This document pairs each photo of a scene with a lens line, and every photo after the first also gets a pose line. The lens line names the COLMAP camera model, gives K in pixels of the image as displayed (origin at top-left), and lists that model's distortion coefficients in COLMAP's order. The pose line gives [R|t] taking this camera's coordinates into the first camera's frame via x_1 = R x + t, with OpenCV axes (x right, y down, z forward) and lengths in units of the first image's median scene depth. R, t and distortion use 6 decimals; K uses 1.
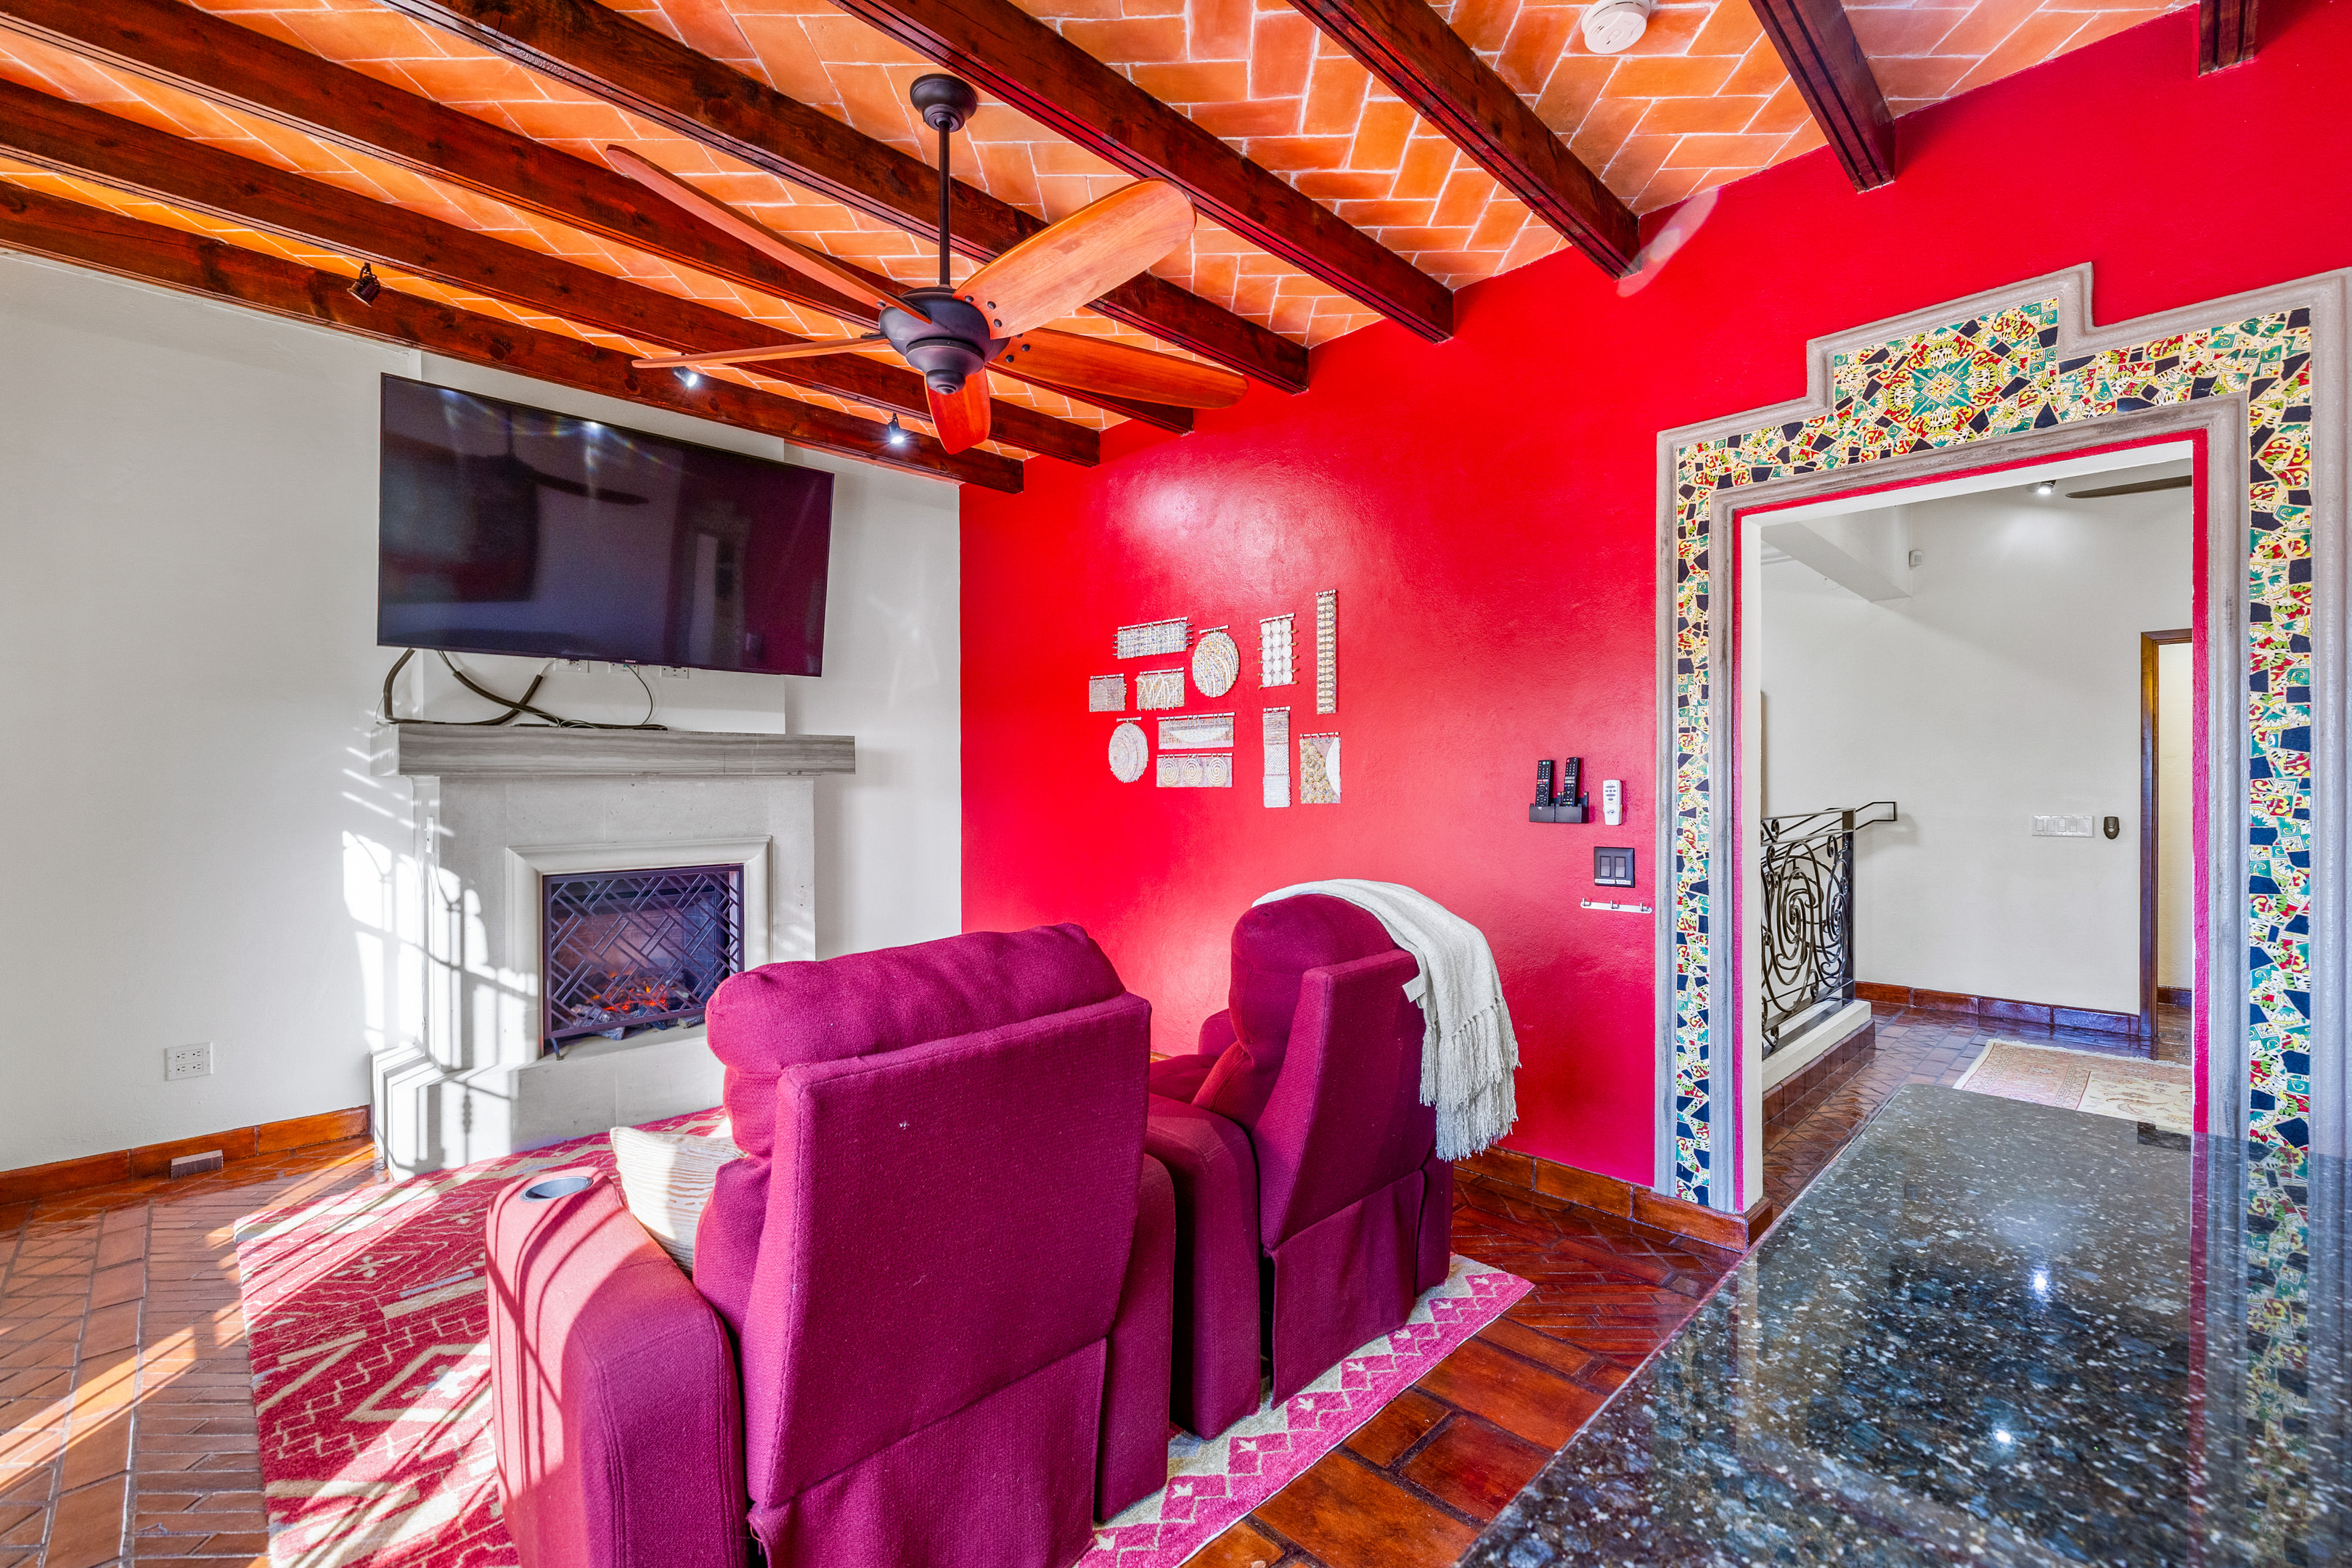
lens RADIAL K [[1000.6, 0, 1171.9], [0, 1000.6, 774.9], [0, 0, 1]] dist [0.001330, -0.000322]
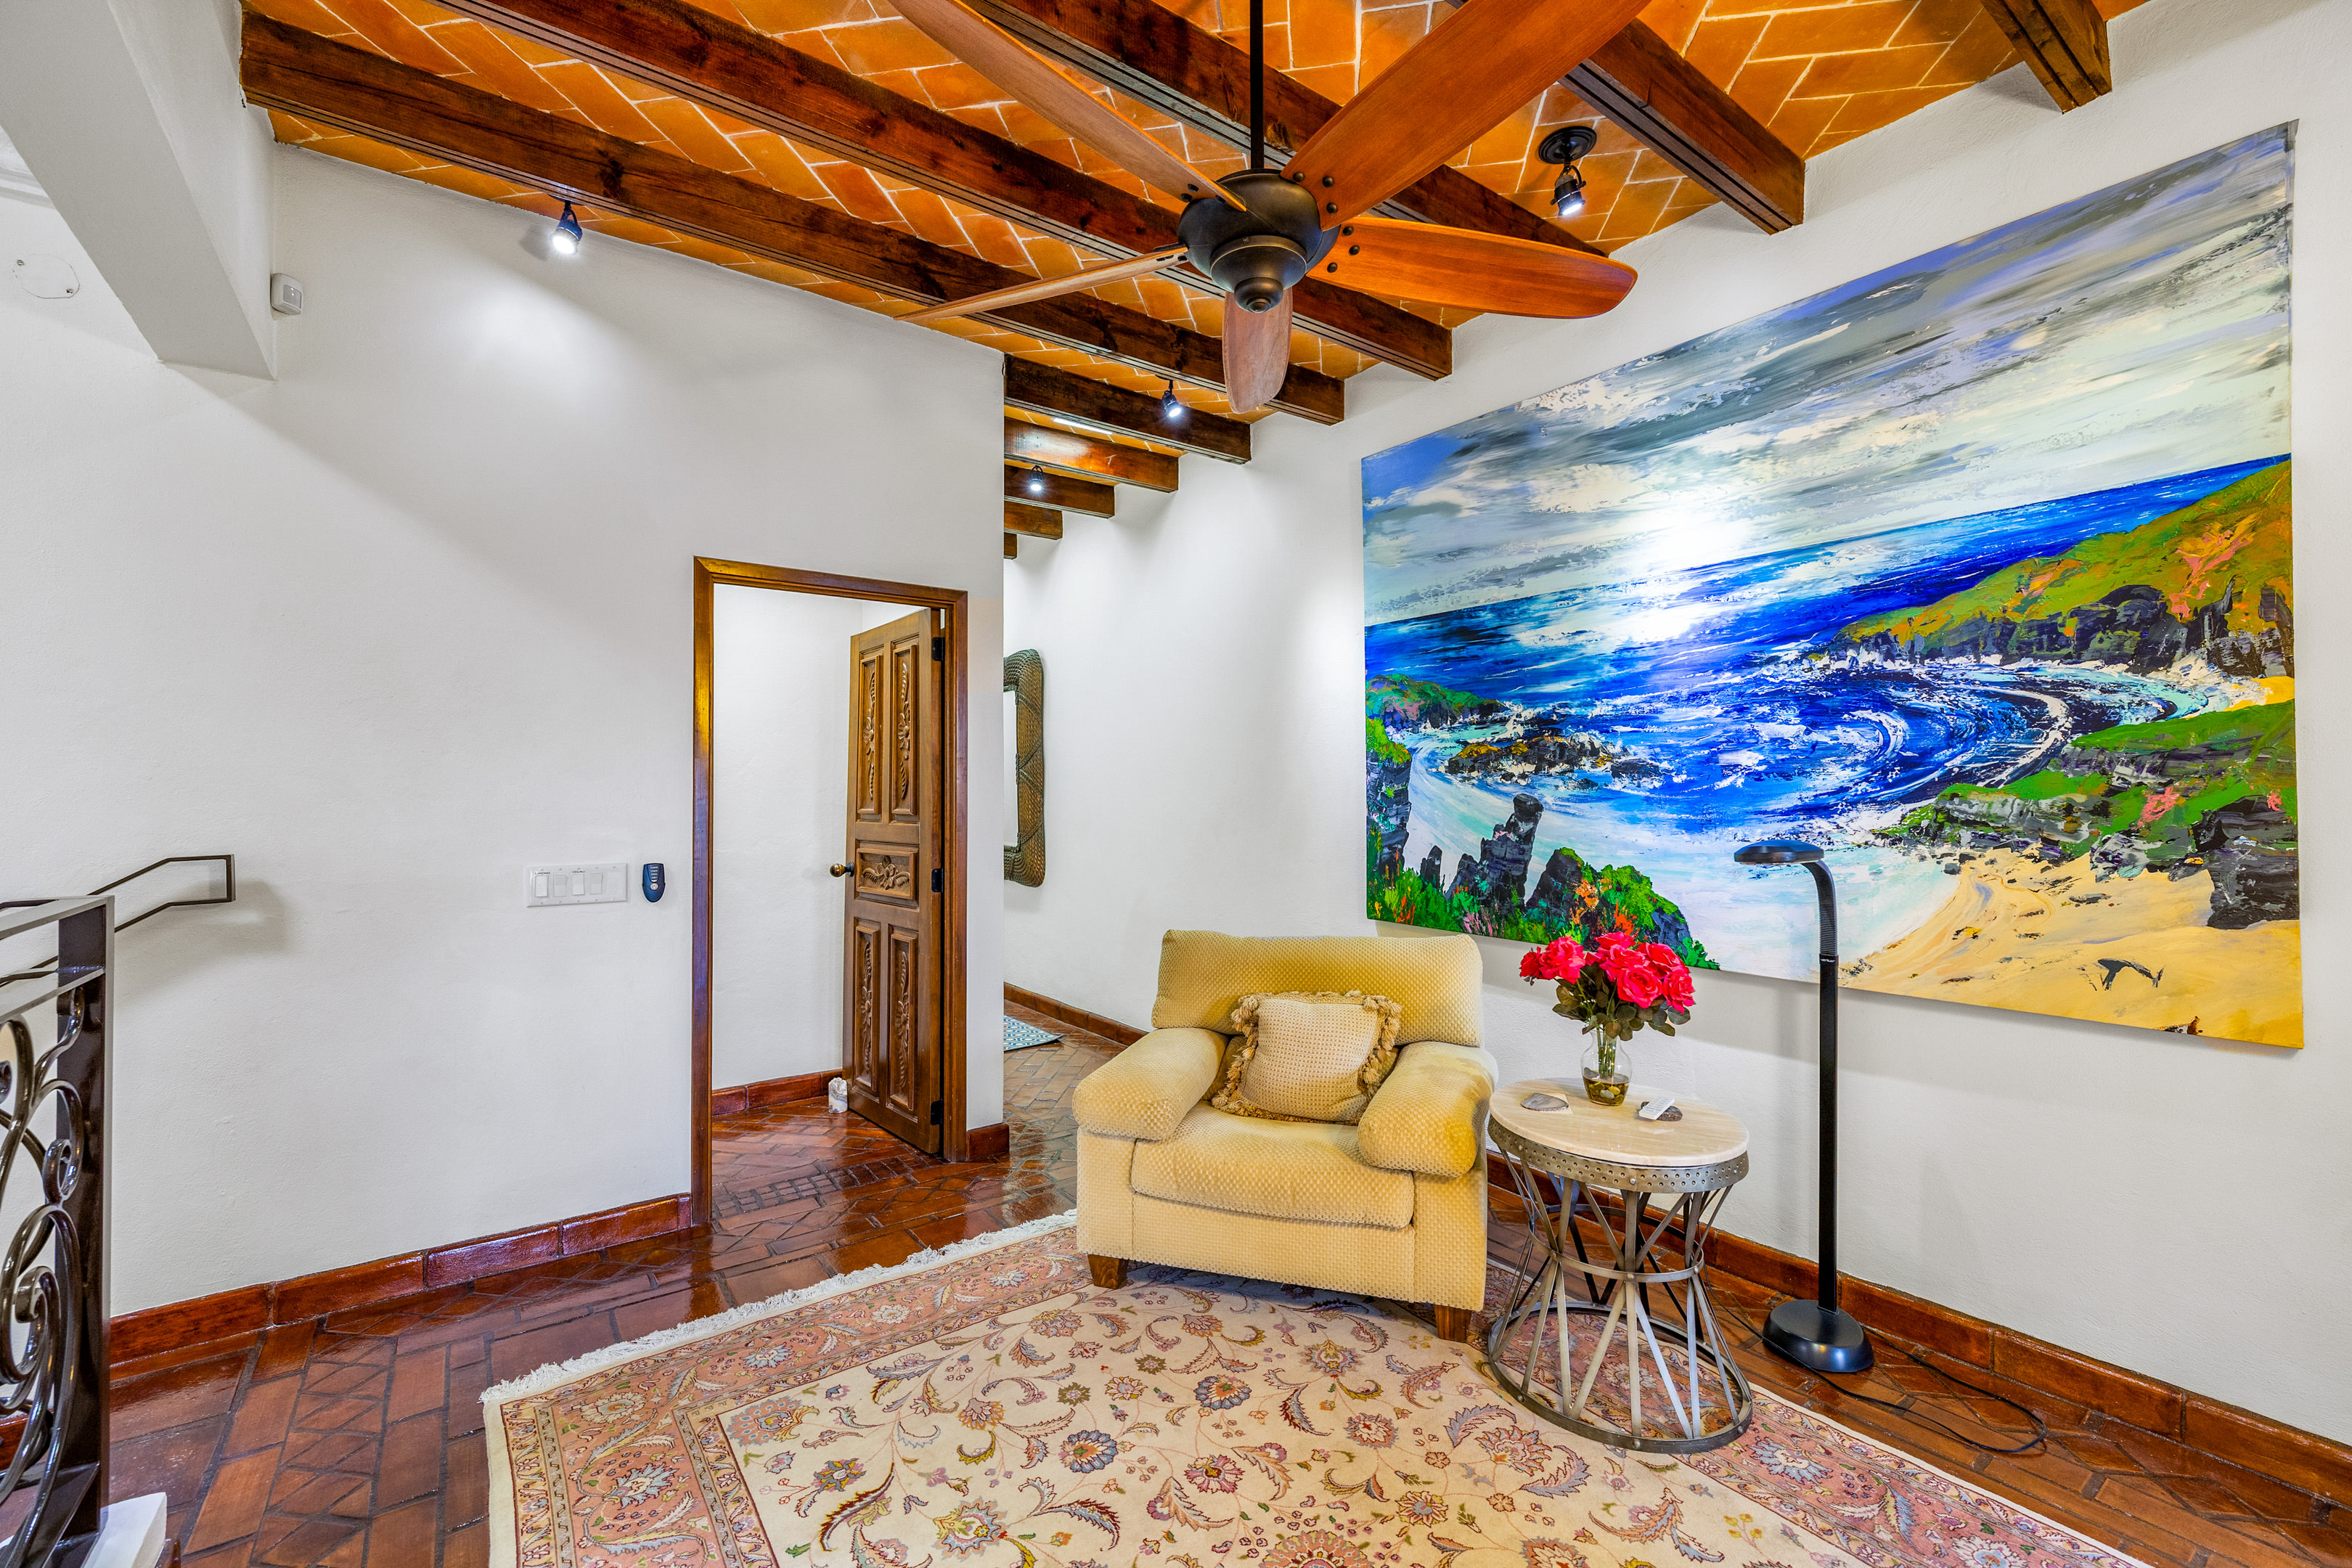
lens RADIAL K [[1000.6, 0, 1175.3], [0, 1000.6, 790.4], [0, 0, 1]] dist [0.001330, -0.000322]
pose [[0.157552, 0.012909, 0.987426, 0.394551], [0.008883, 0.999856, -0.014489, 0.010440], [-0.987471, 0.011054, 0.157415, 0.577788]]
